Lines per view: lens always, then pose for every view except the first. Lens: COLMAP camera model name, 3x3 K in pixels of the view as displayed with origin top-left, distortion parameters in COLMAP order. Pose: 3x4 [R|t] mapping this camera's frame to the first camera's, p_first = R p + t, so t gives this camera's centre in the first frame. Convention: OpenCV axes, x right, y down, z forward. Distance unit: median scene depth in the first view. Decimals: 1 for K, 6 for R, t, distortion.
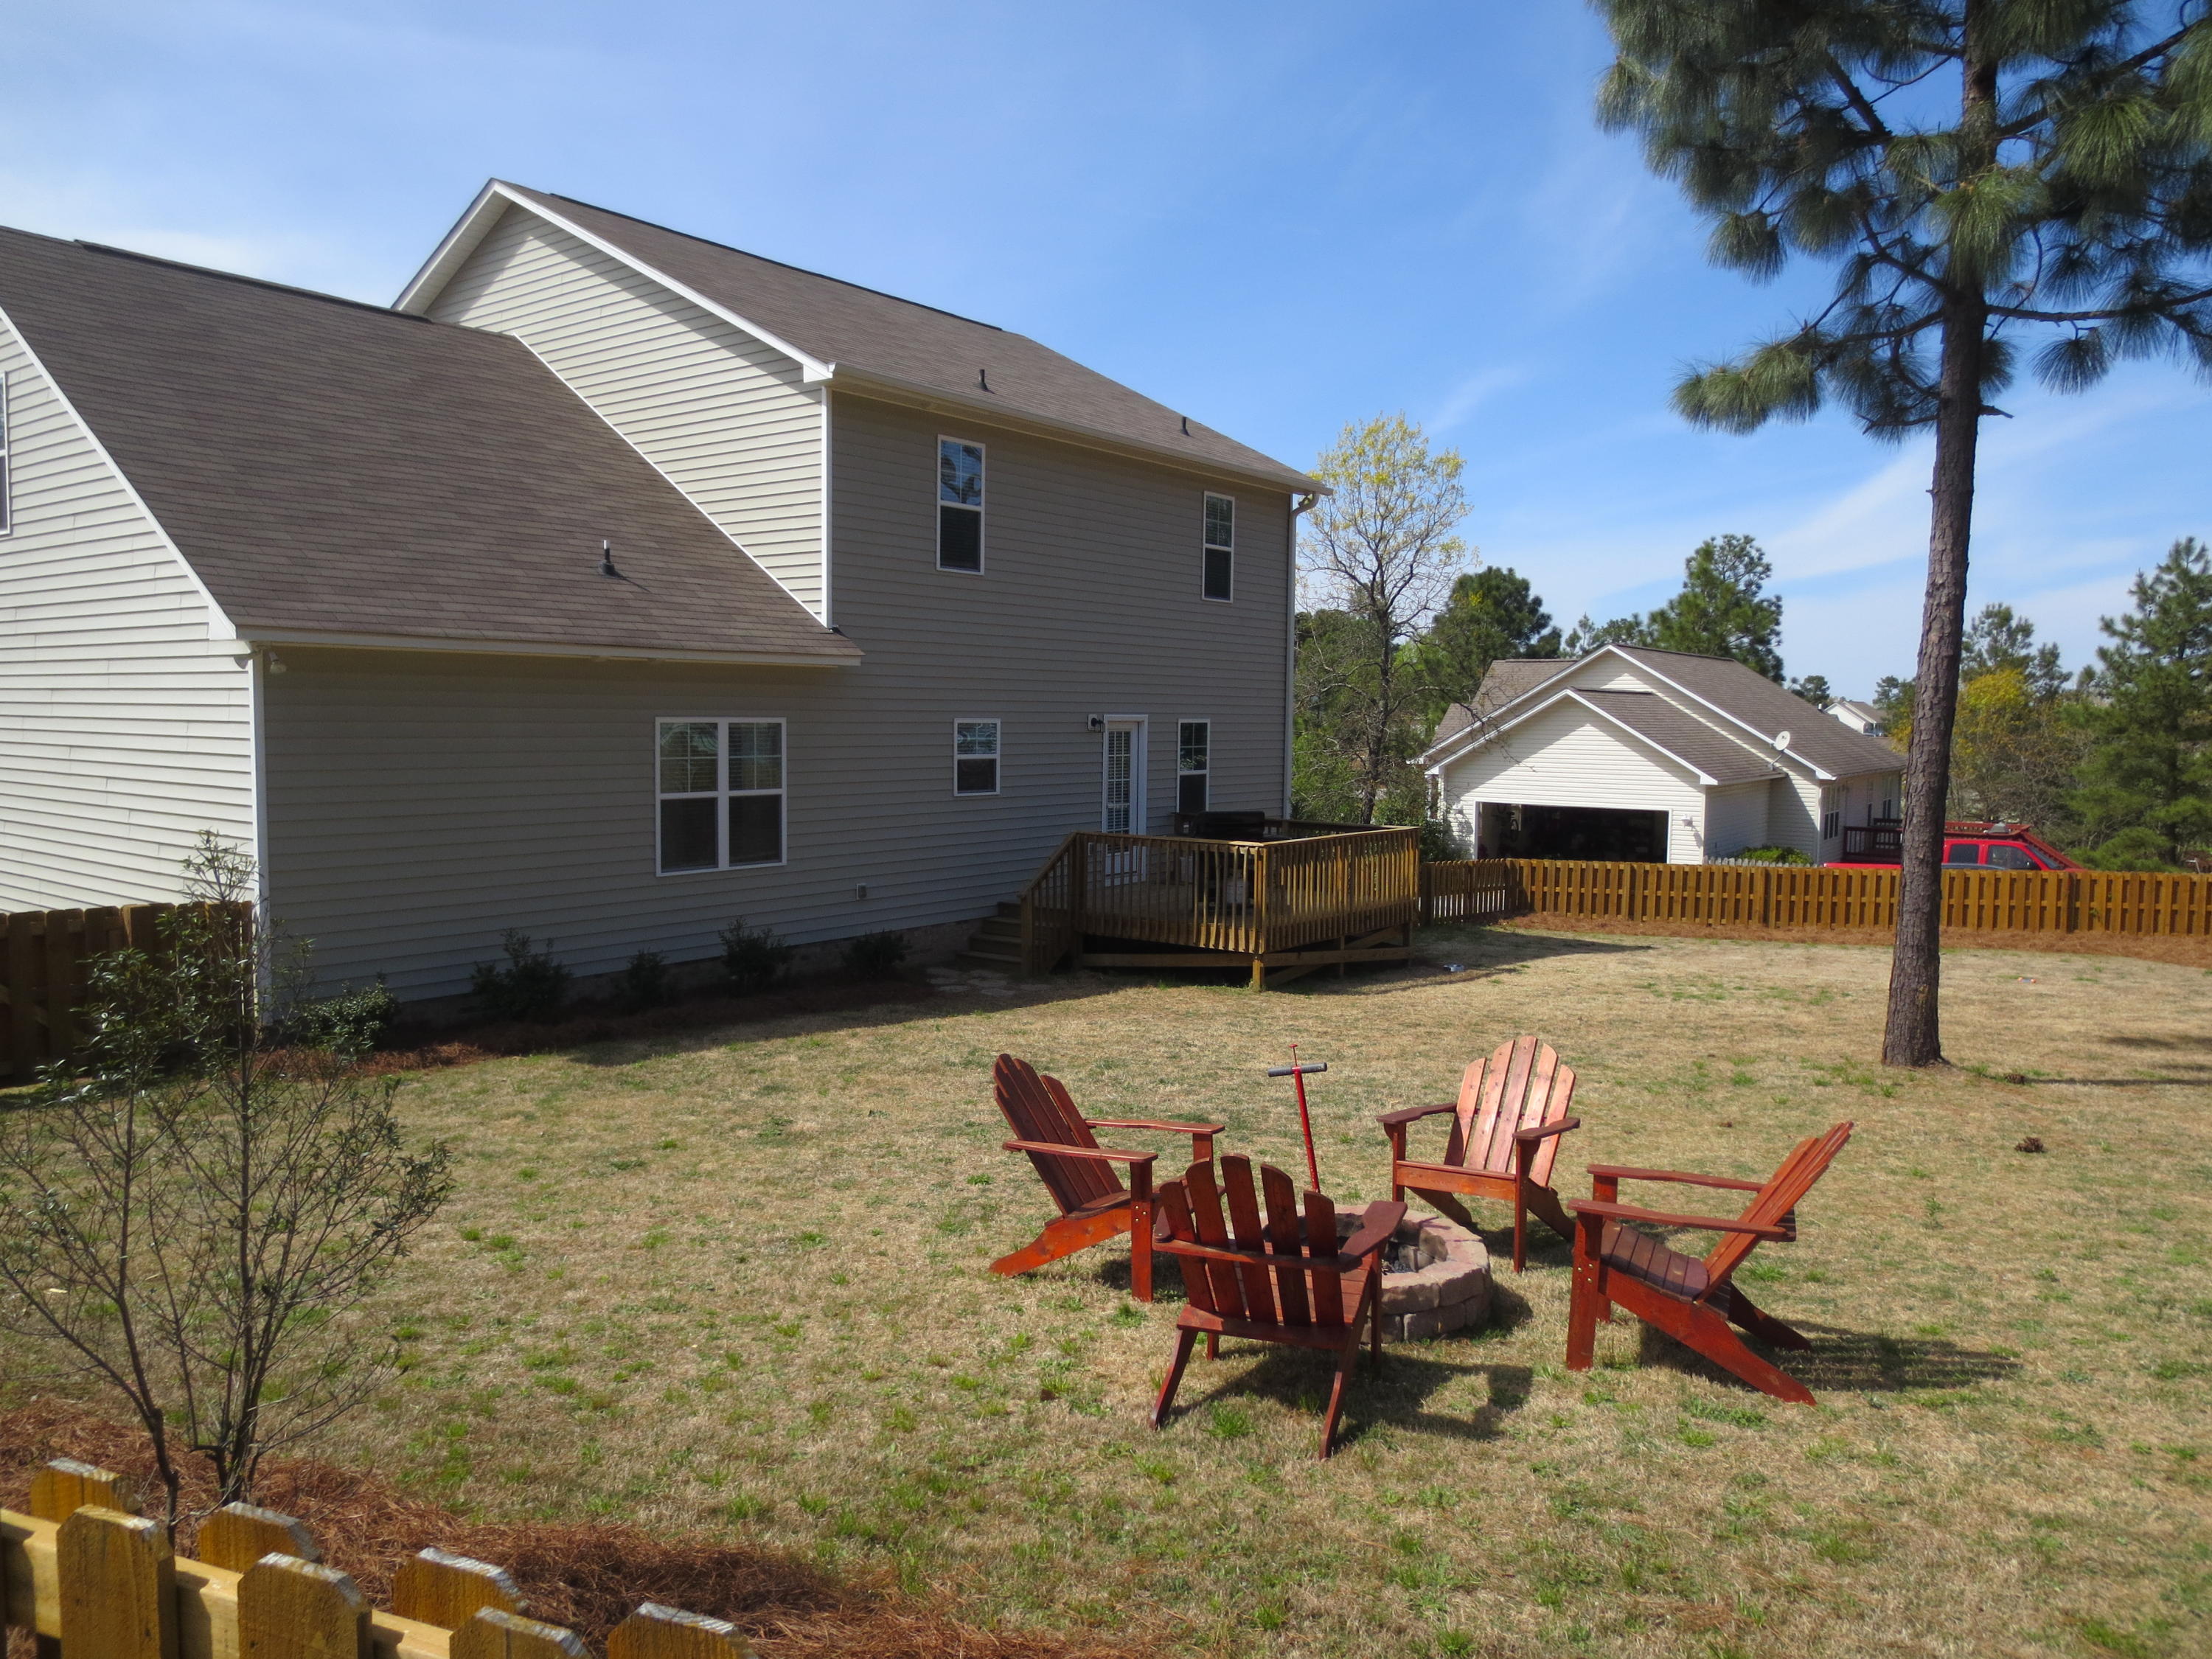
lens RADIAL K [[1580.7, 0, 1106.0], [0, 1580.7, 829.5], [0, 0, 1]] dist [-0.005590, -0.005322]
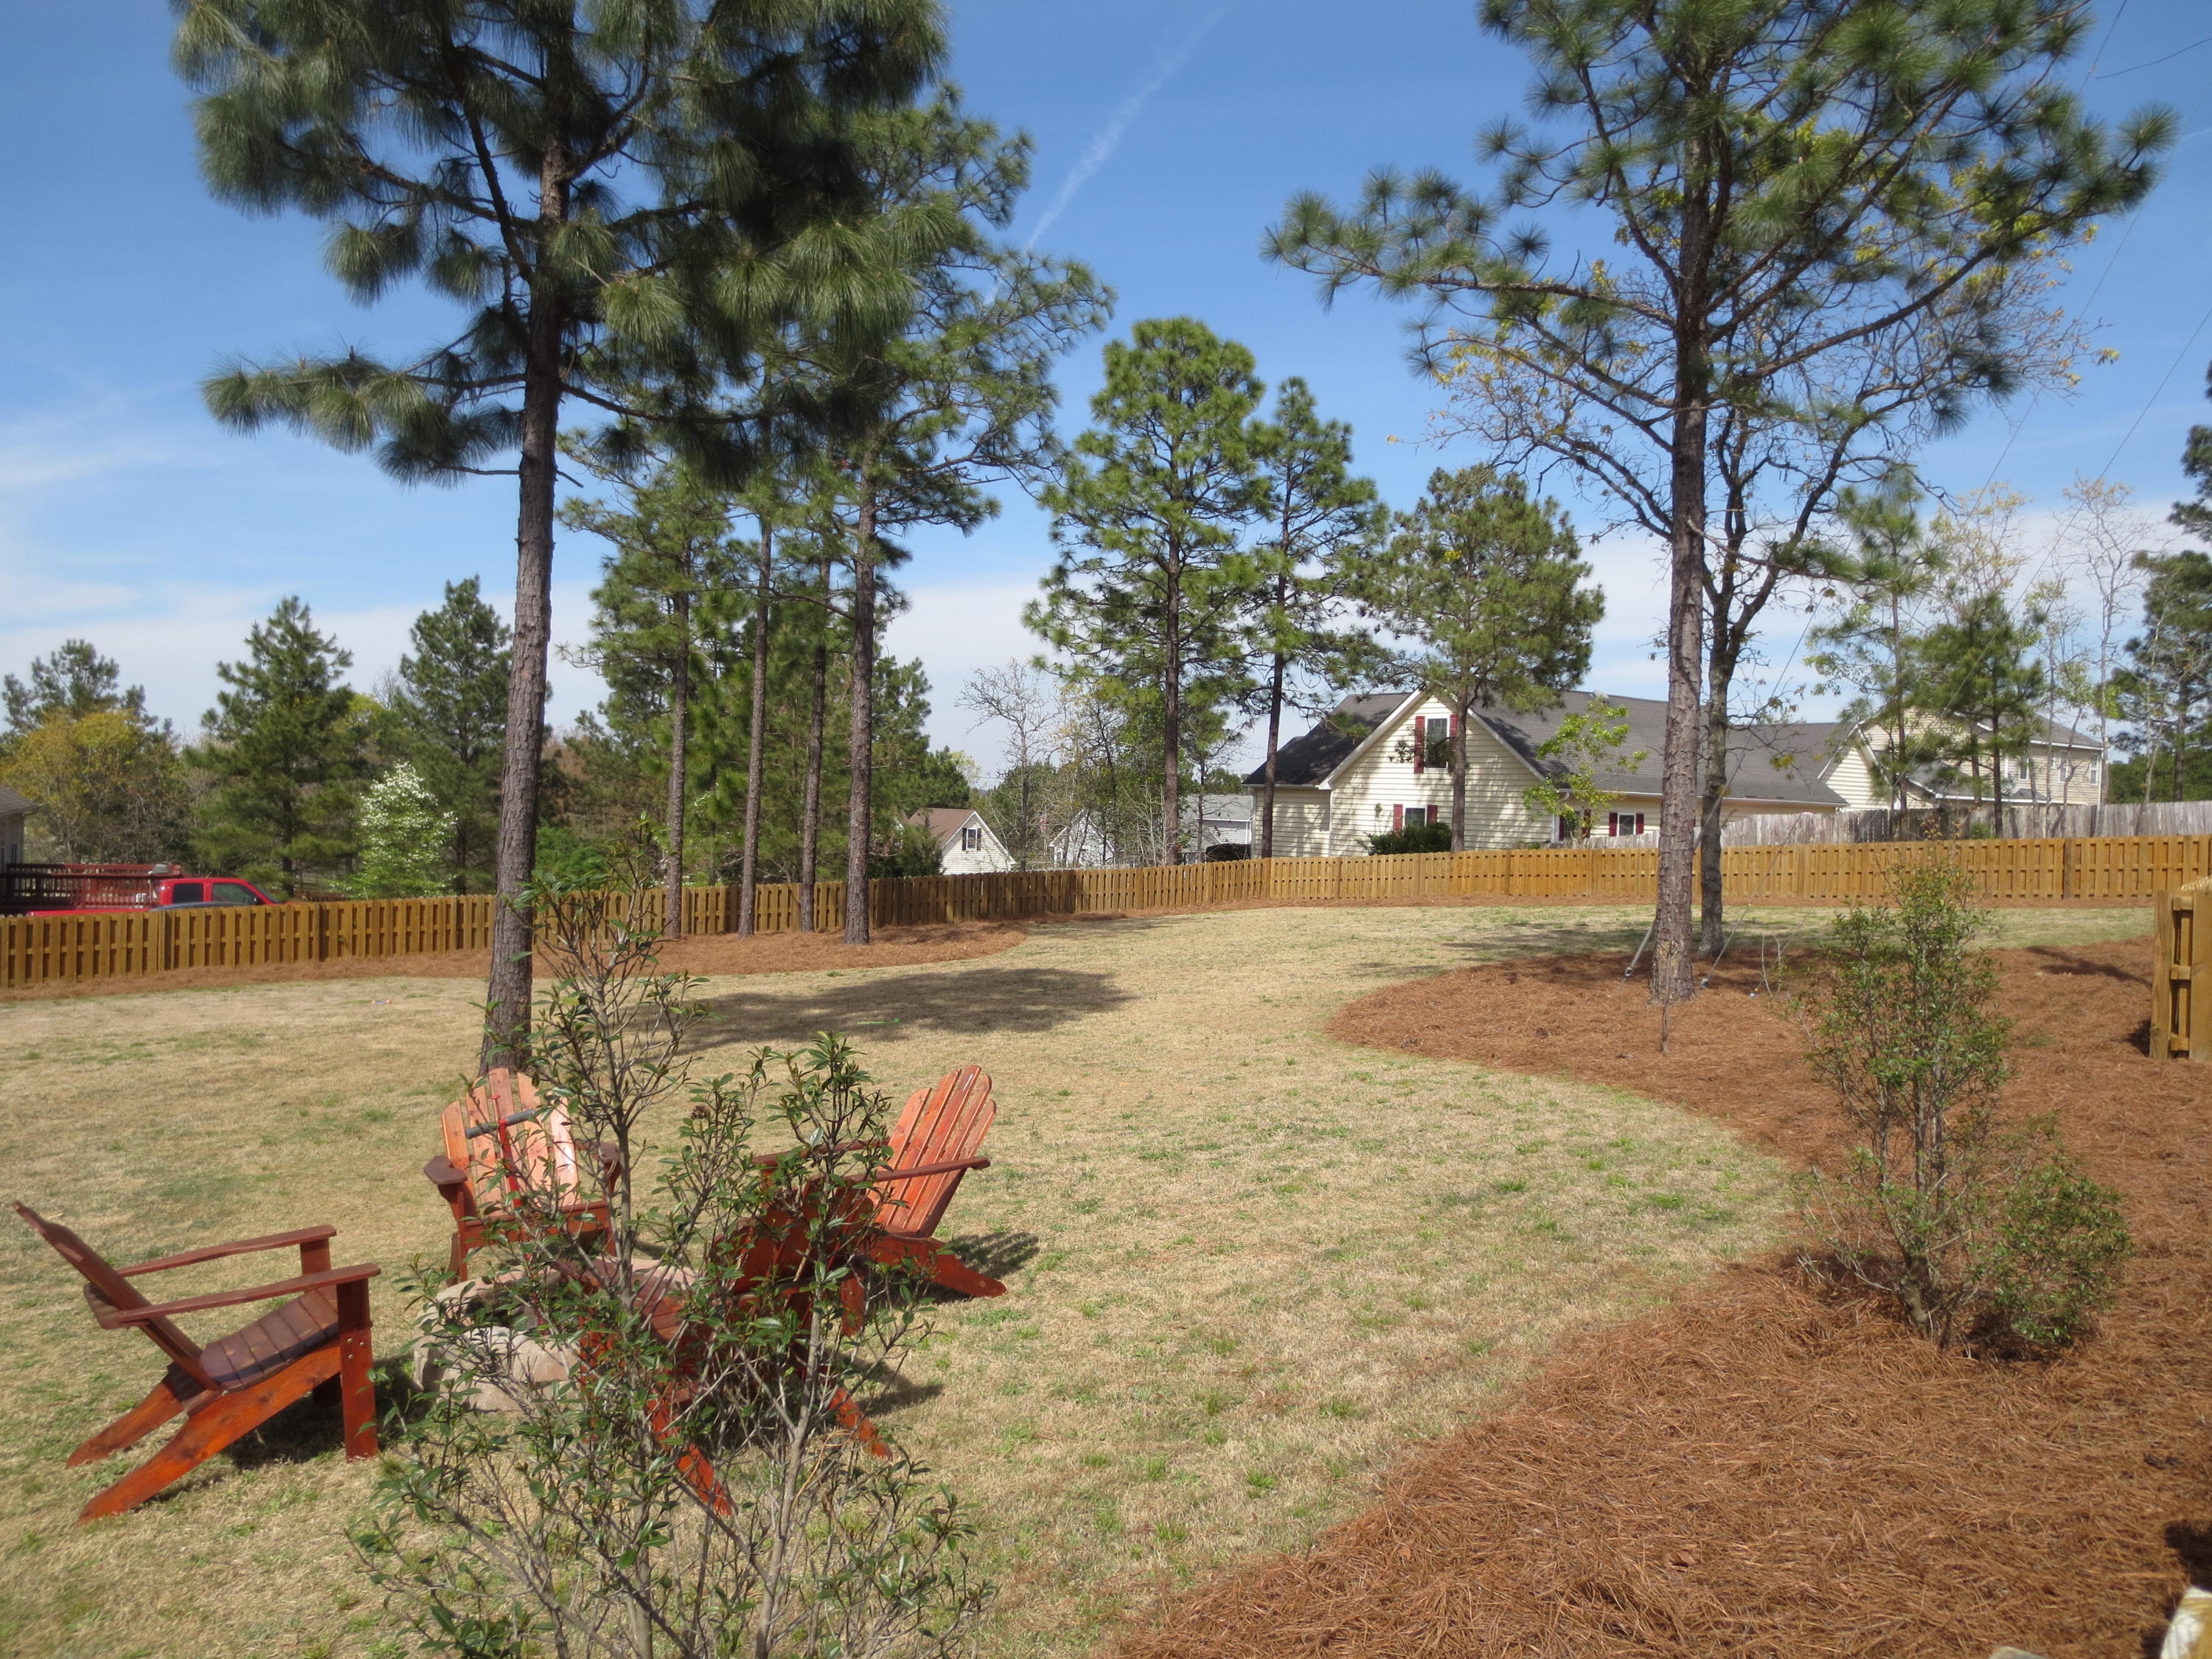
lens RADIAL K [[1580.7, 0, 1106.0], [0, 1580.7, 829.5], [0, 0, 1]] dist [-0.005590, -0.005322]
pose [[0.394240, -0.013328, 0.918911, -0.139094], [0.040730, 0.999166, -0.002982, 0.002199], [-0.918105, 0.038602, 0.394454, 0.091872]]
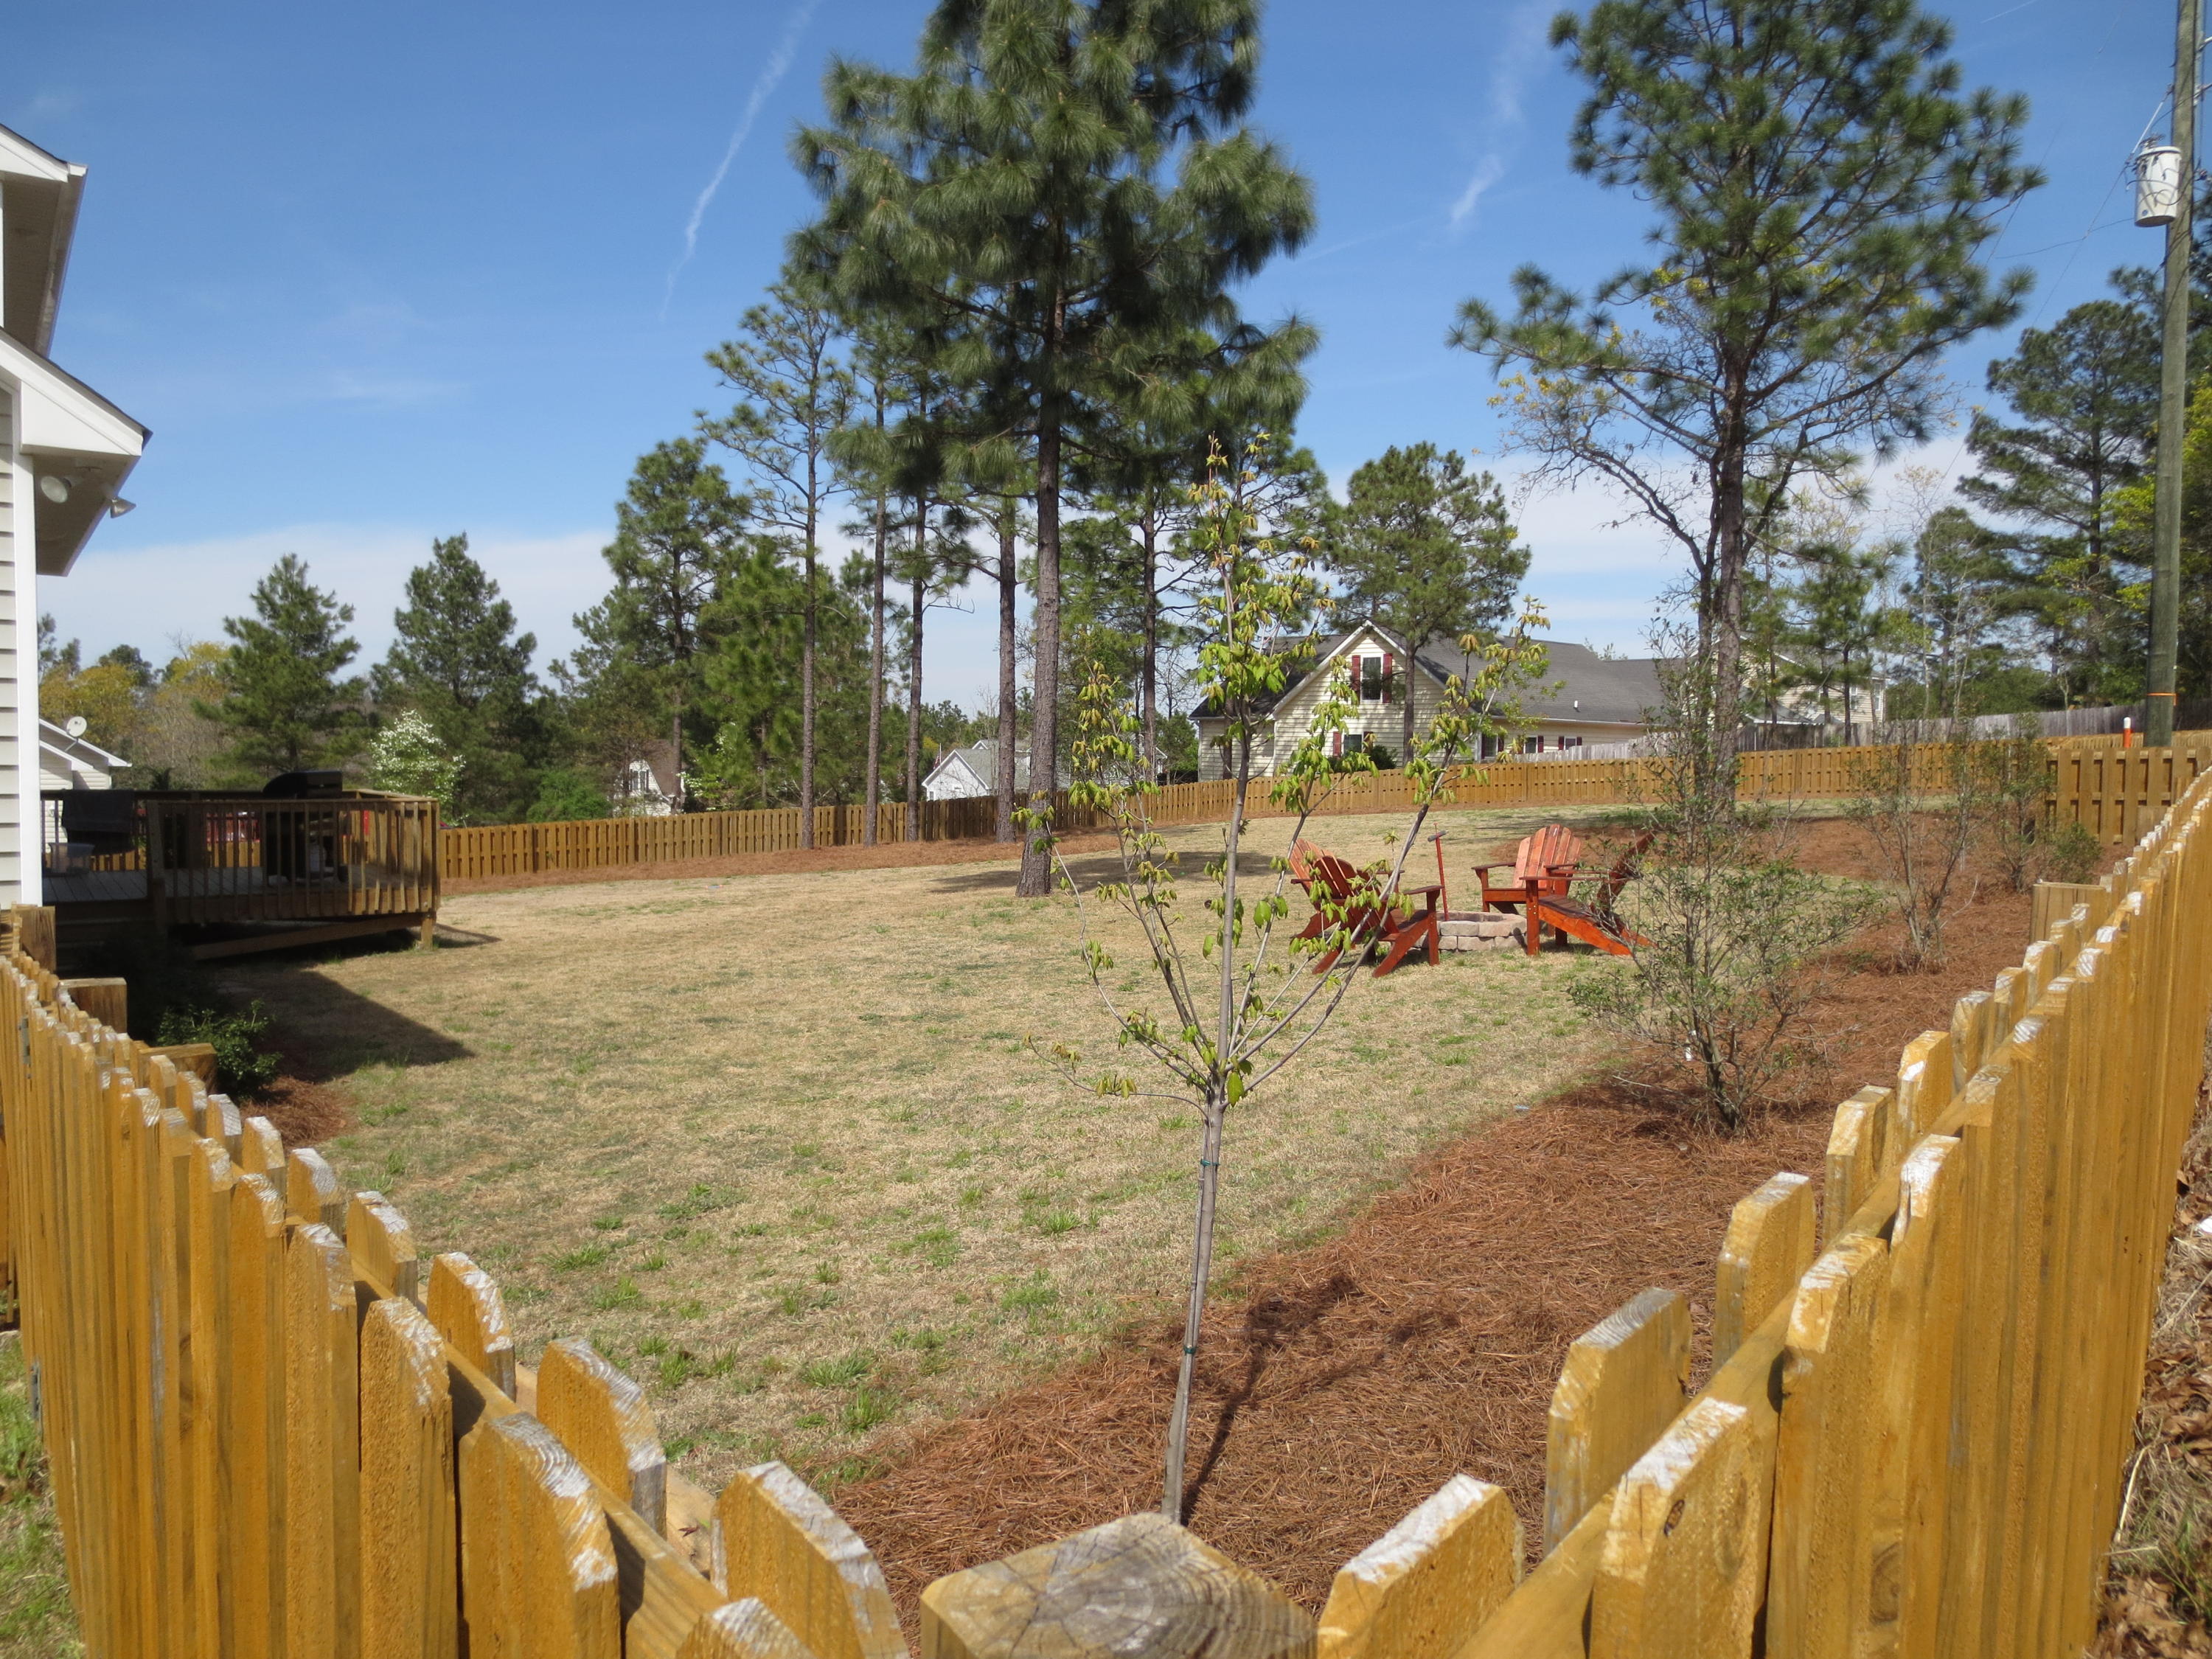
lens RADIAL K [[1566.9, 0, 1106.5], [0, 1566.9, 869.7], [0, 0, 1]] dist [-0.022476, 0.001747]
pose [[0.281335, -0.079348, 0.956324, -0.365090], [0.060047, 0.996078, 0.064981, 0.008326], [-0.957729, 0.039143, 0.284996, 0.174493]]
